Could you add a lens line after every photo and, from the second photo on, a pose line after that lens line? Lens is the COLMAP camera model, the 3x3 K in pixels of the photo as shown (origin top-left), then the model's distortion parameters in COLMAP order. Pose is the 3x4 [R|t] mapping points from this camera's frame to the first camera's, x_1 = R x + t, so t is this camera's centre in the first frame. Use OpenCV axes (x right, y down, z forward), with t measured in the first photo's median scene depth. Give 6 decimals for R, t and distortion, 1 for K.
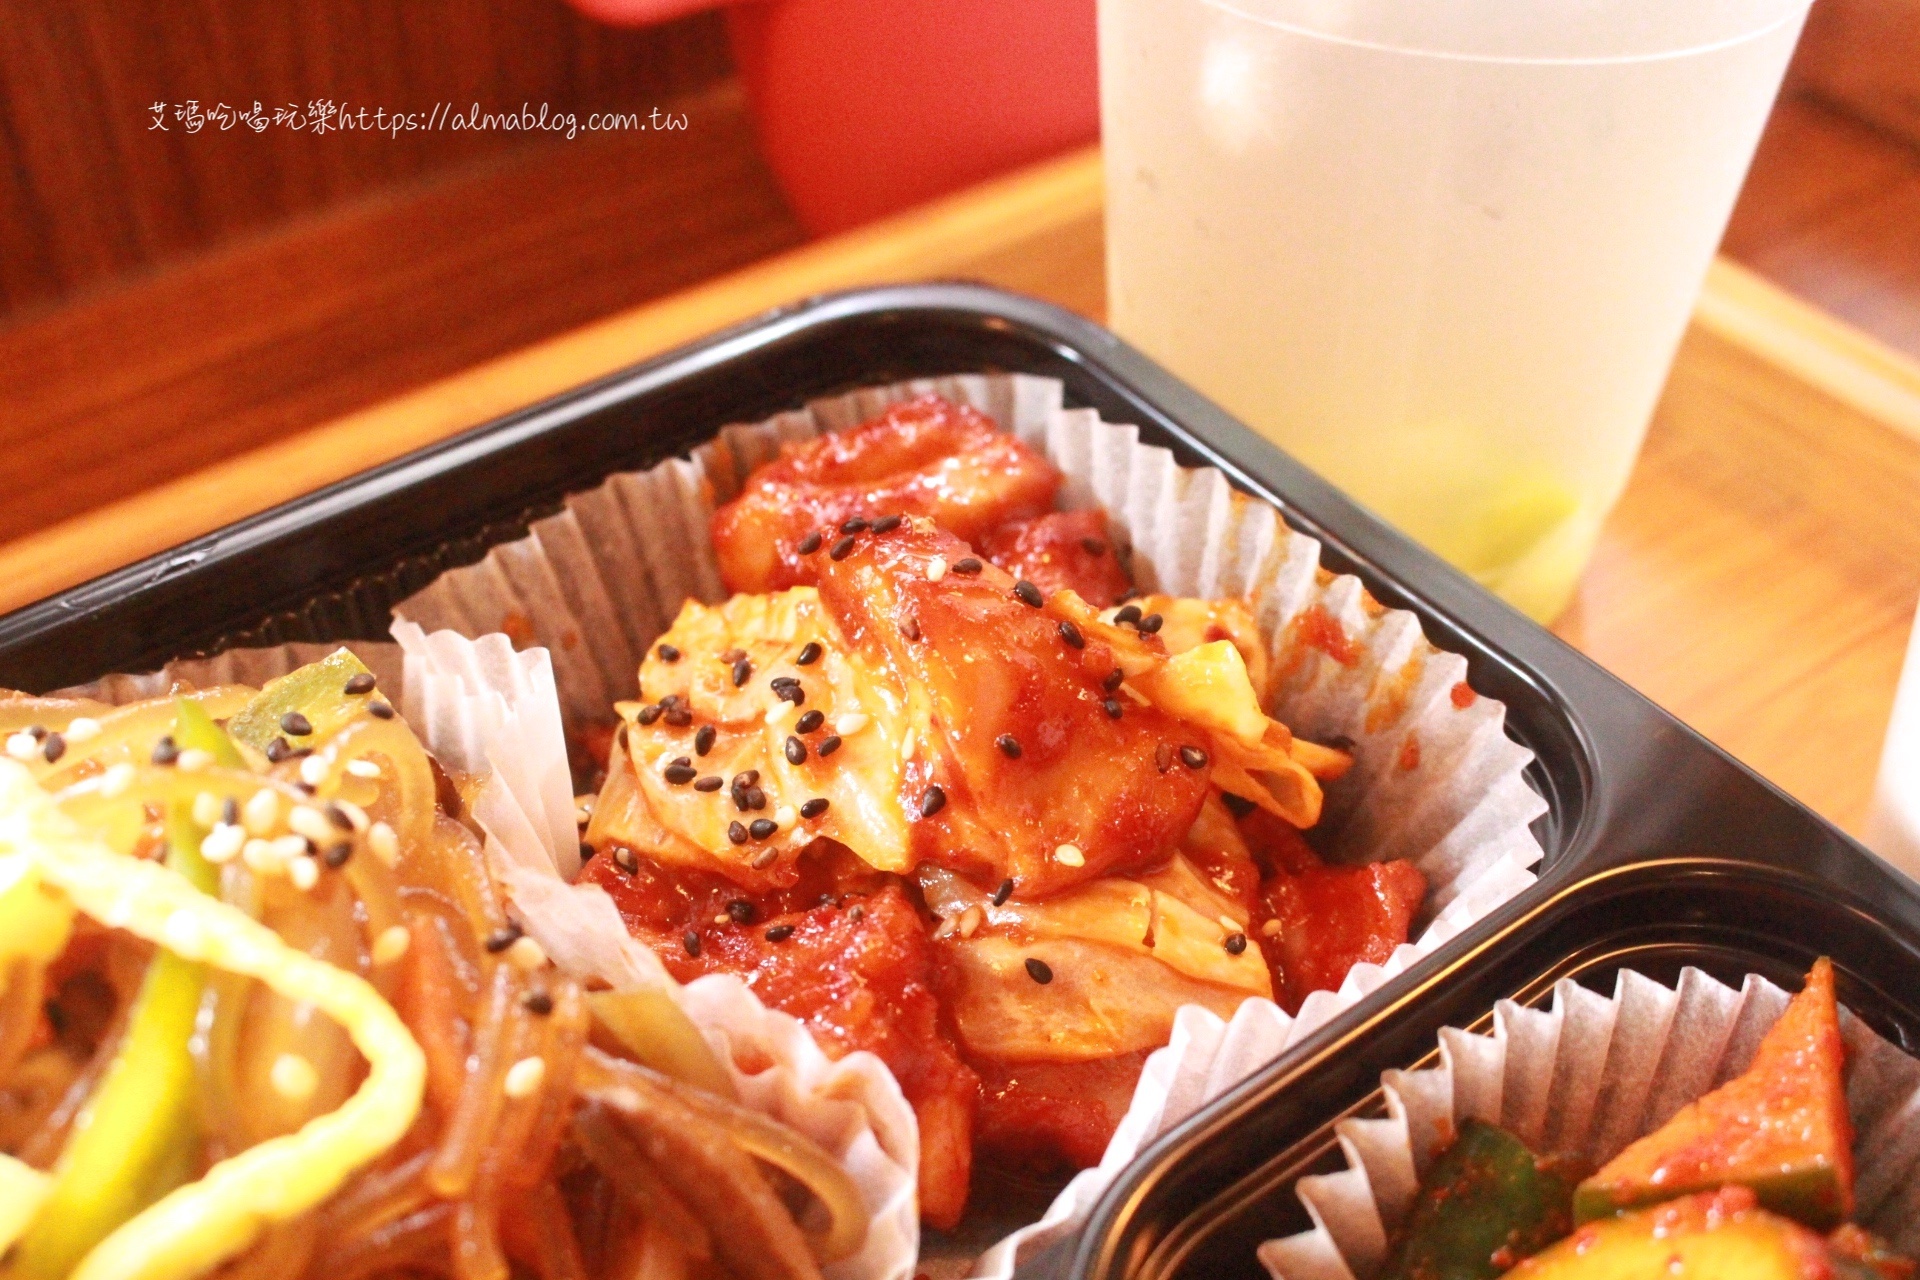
lens RADIAL K [[2340.0, 0, 960.0], [0, 2340.0, 640.0], [0, 0, 1]] dist [-0.080740, 0.007663]
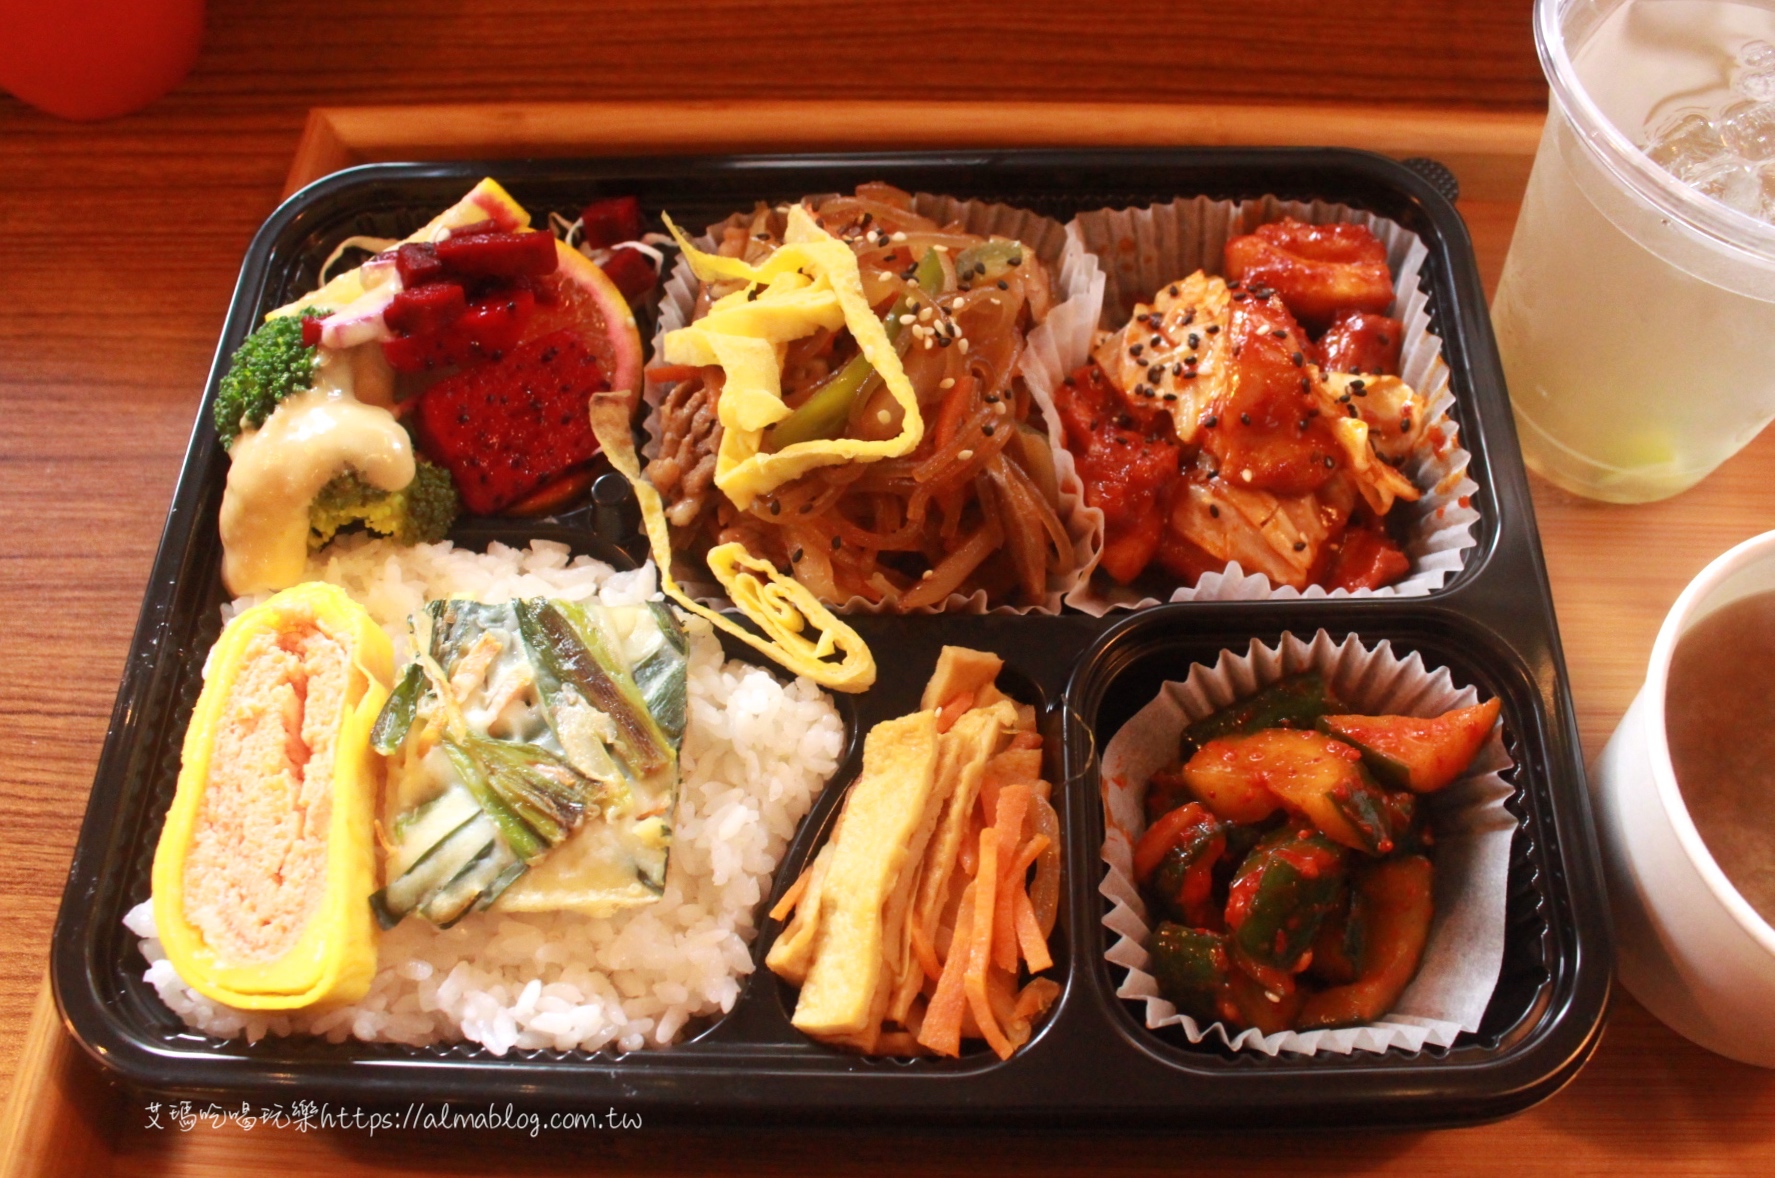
lens RADIAL K [[1604.3, 0, 887.5], [0, 1604.3, 589.0], [0, 0, 1]] dist [-0.123569, 0.009374]
pose [[0.781164, 0.525978, -0.336349, 0.338353], [-0.363357, 0.821116, 0.440159, -0.353169], [0.507695, -0.221622, 0.832544, -0.448143]]
